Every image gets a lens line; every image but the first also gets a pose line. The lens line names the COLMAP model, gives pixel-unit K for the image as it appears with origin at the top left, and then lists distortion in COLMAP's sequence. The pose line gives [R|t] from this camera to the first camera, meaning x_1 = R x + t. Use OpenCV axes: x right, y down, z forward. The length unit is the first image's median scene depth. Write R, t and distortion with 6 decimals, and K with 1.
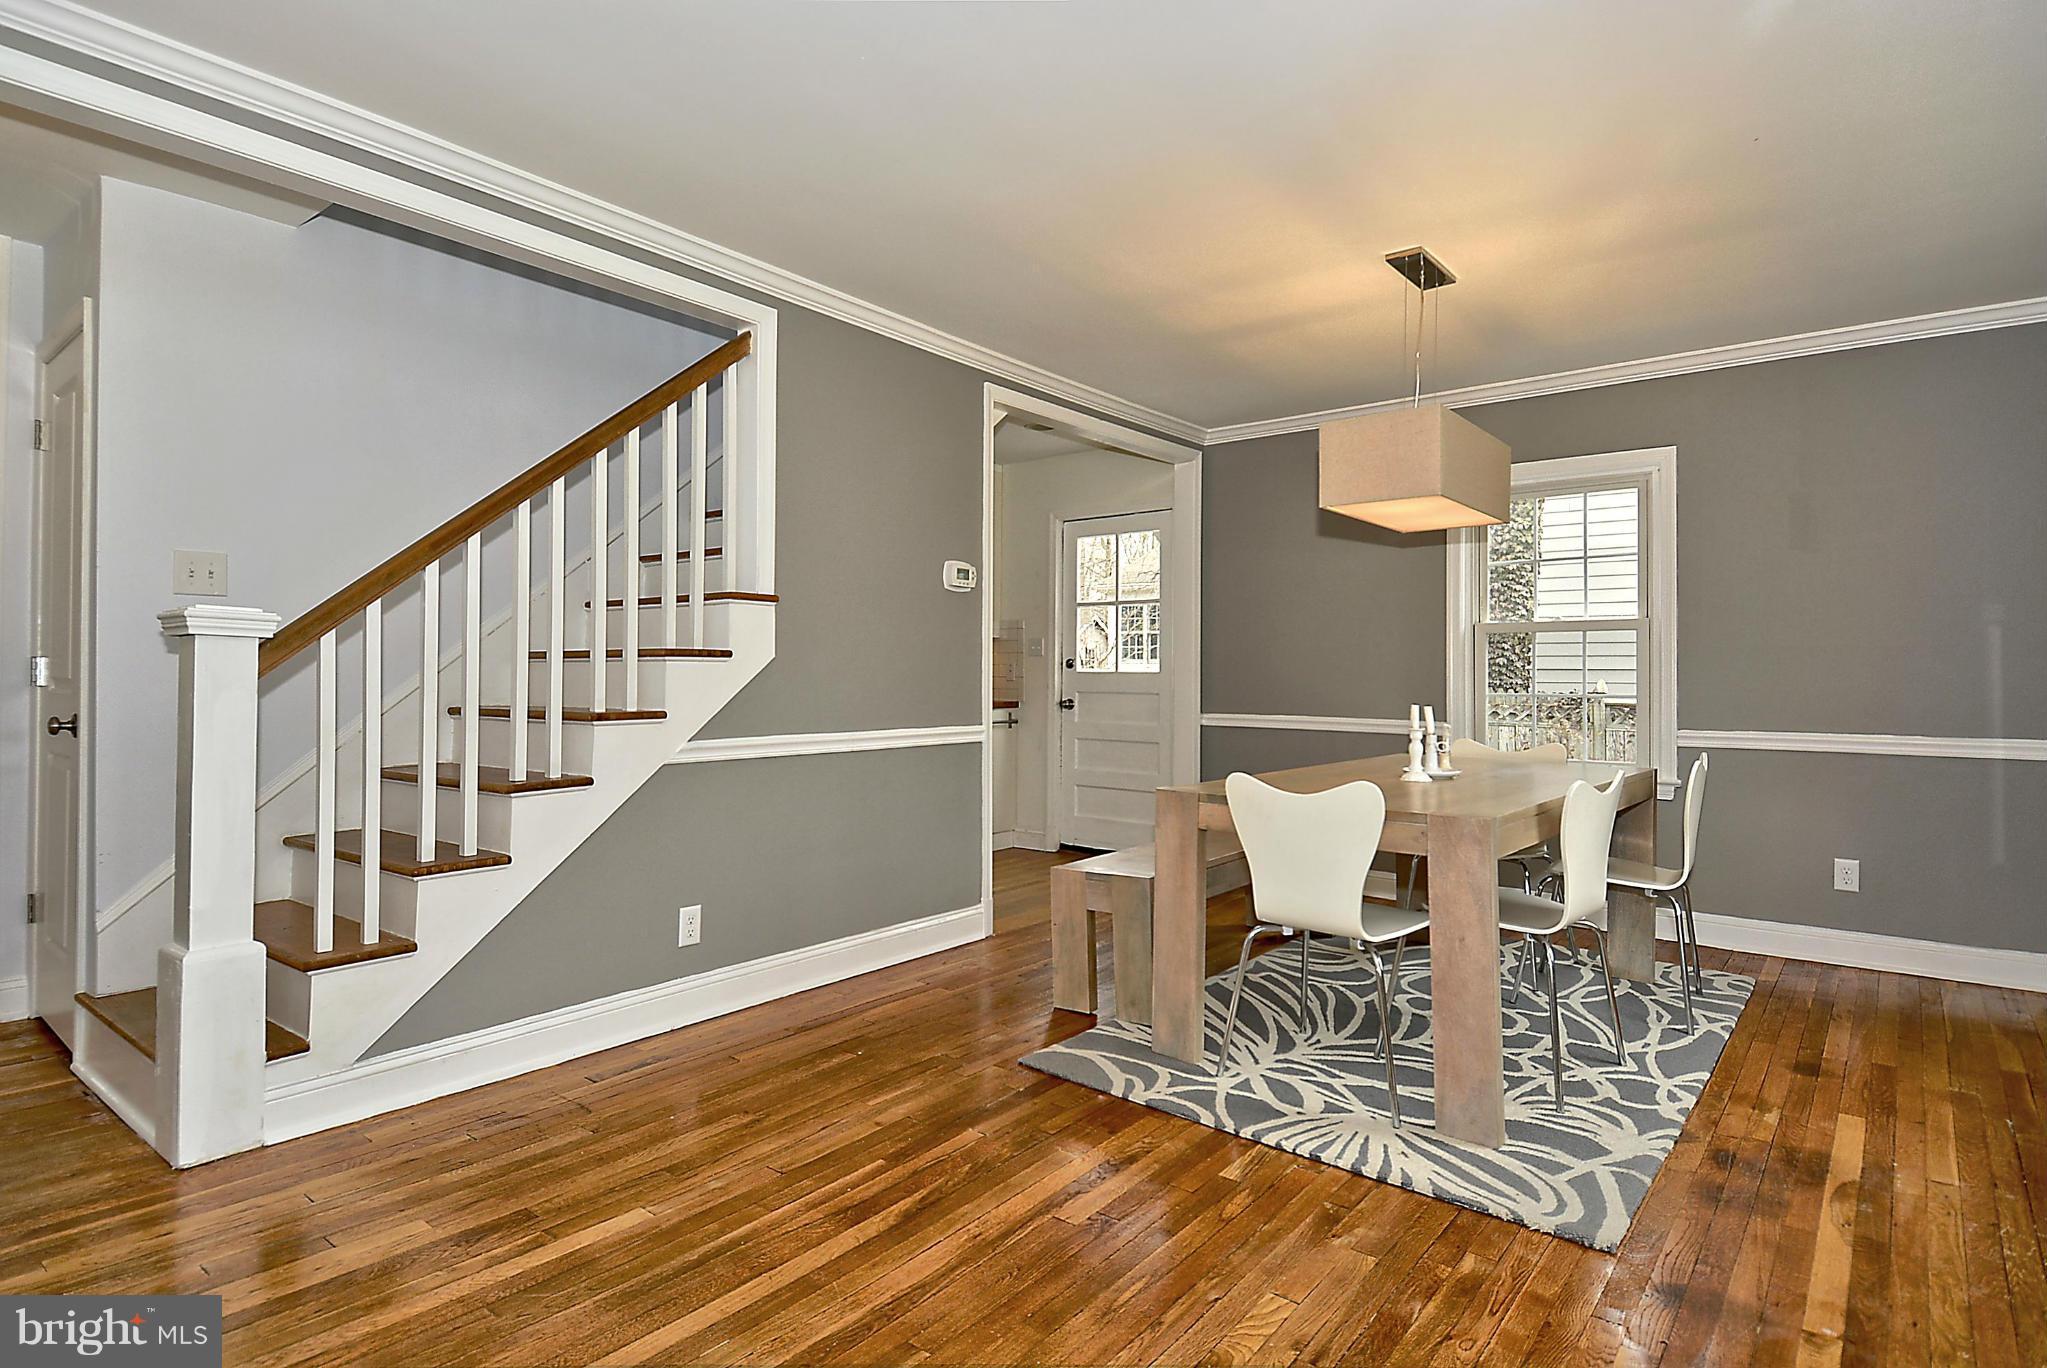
lens RADIAL K [[1088.3, 0, 1046.2], [0, 1088.3, 674.6], [0, 0, 1]] dist [0.062110, -0.043869]
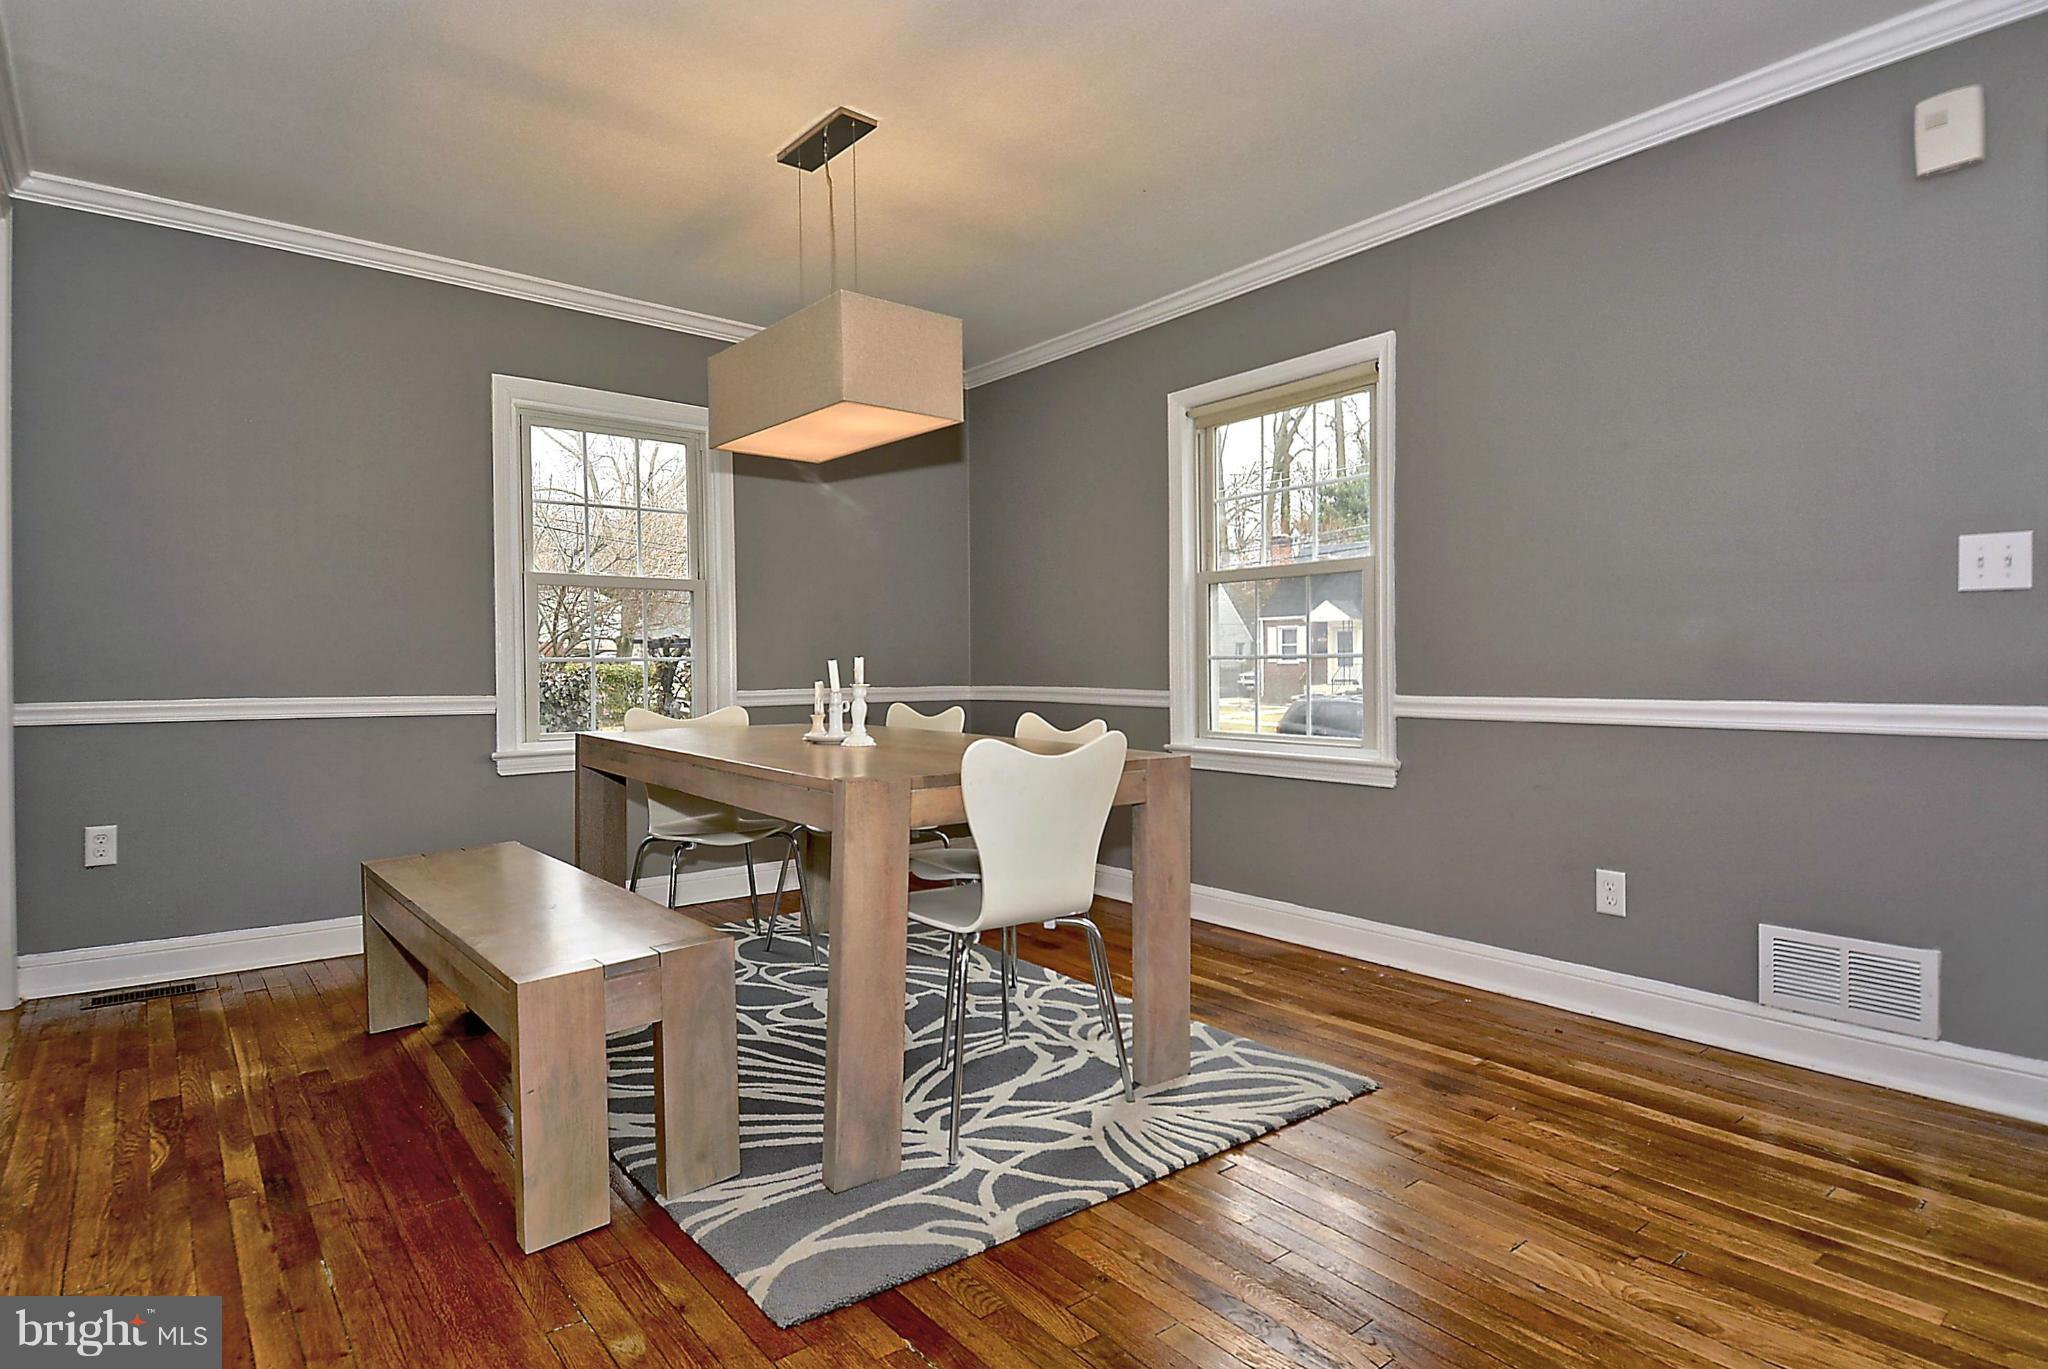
lens RADIAL K [[1078.1, 0, 1025.9], [0, 1078.1, 668.7], [0, 0, 1]] dist [0.064531, 0.000284]
pose [[0.215708, -0.011717, 0.976388, -0.534589], [0.007488, 0.999918, 0.010345, 0.033389], [-0.976429, 0.005080, 0.215778, 0.801701]]
